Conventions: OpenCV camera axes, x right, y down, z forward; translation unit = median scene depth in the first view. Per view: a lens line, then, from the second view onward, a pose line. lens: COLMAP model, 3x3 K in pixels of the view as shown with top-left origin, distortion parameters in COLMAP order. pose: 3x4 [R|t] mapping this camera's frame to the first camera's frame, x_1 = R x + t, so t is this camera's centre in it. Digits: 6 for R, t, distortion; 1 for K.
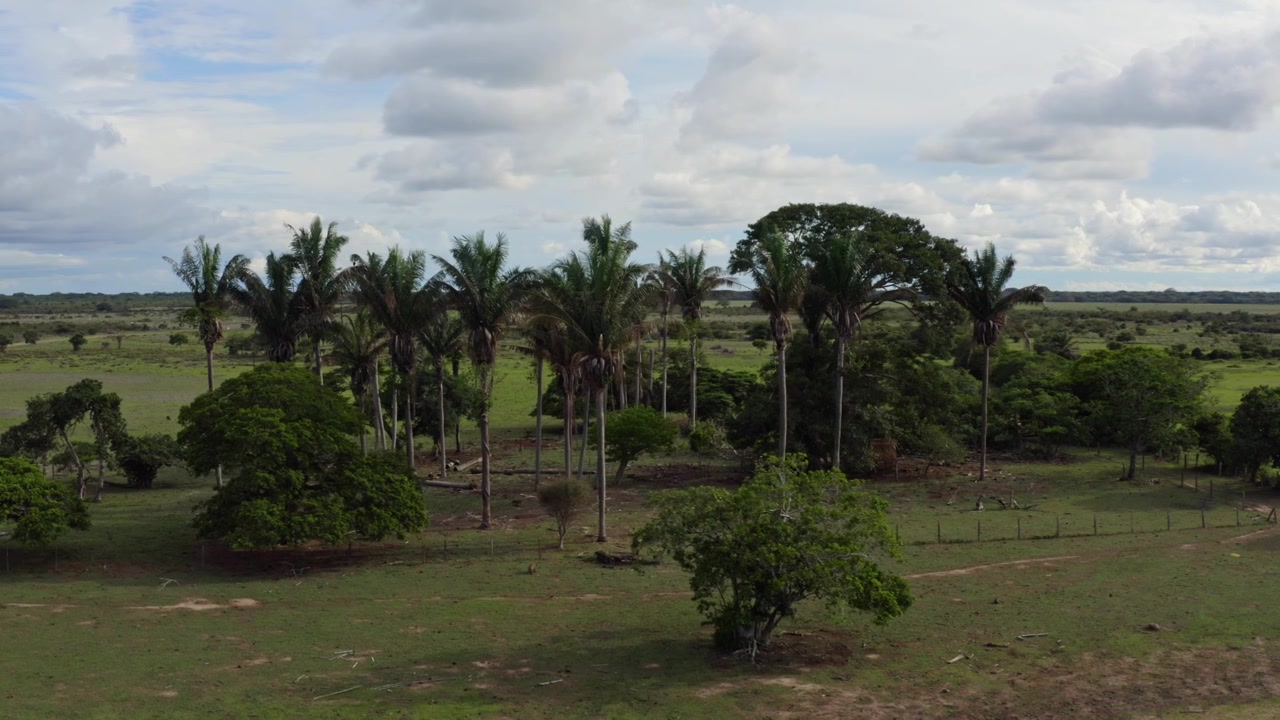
lens RADIAL K [[1441.0, 0, 641.3], [0, 1441.0, 363.7], [0, 0, 1]] dist [-0.191529, 0.000000]
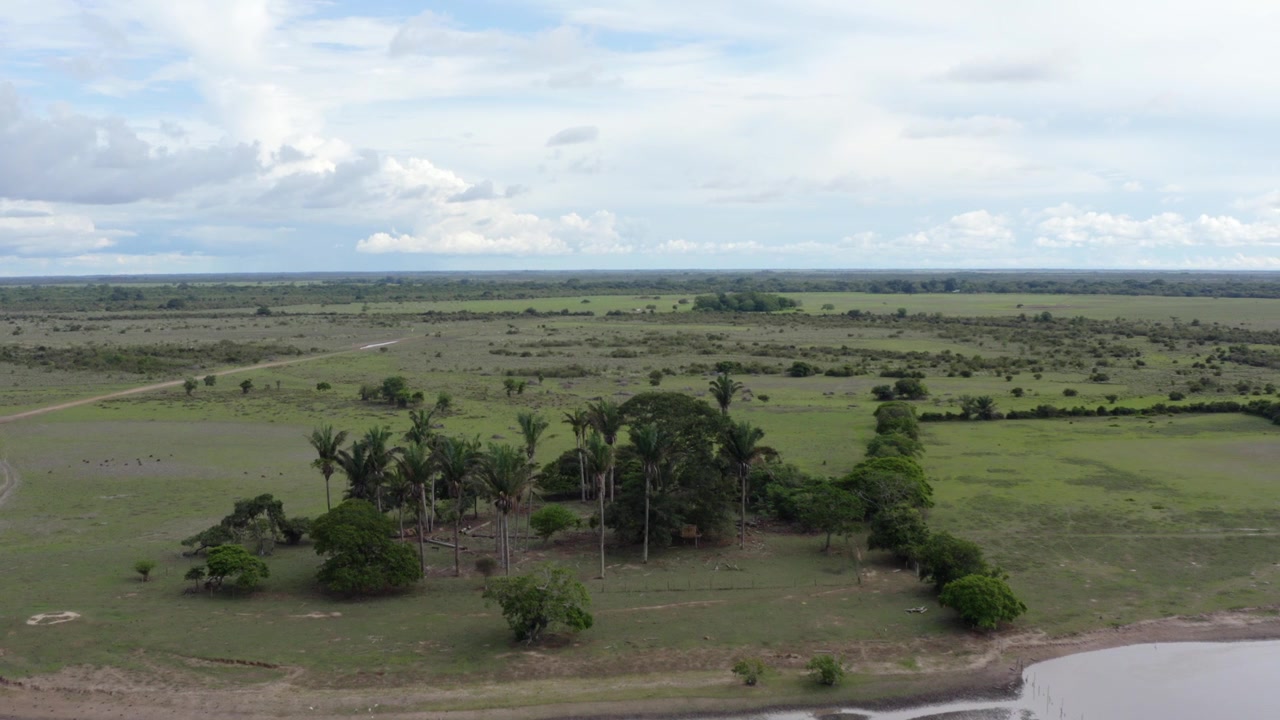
lens RADIAL K [[1441.0, 0, 639.6], [0, 1441.0, 356.7], [0, 0, 1]] dist [-0.191529, 0.000000]
pose [[0.994374, 0.003513, -0.105868, 0.421636], [-0.001962, 0.999889, 0.014756, -0.264679], [0.105908, -0.014465, 0.994271, -1.157965]]
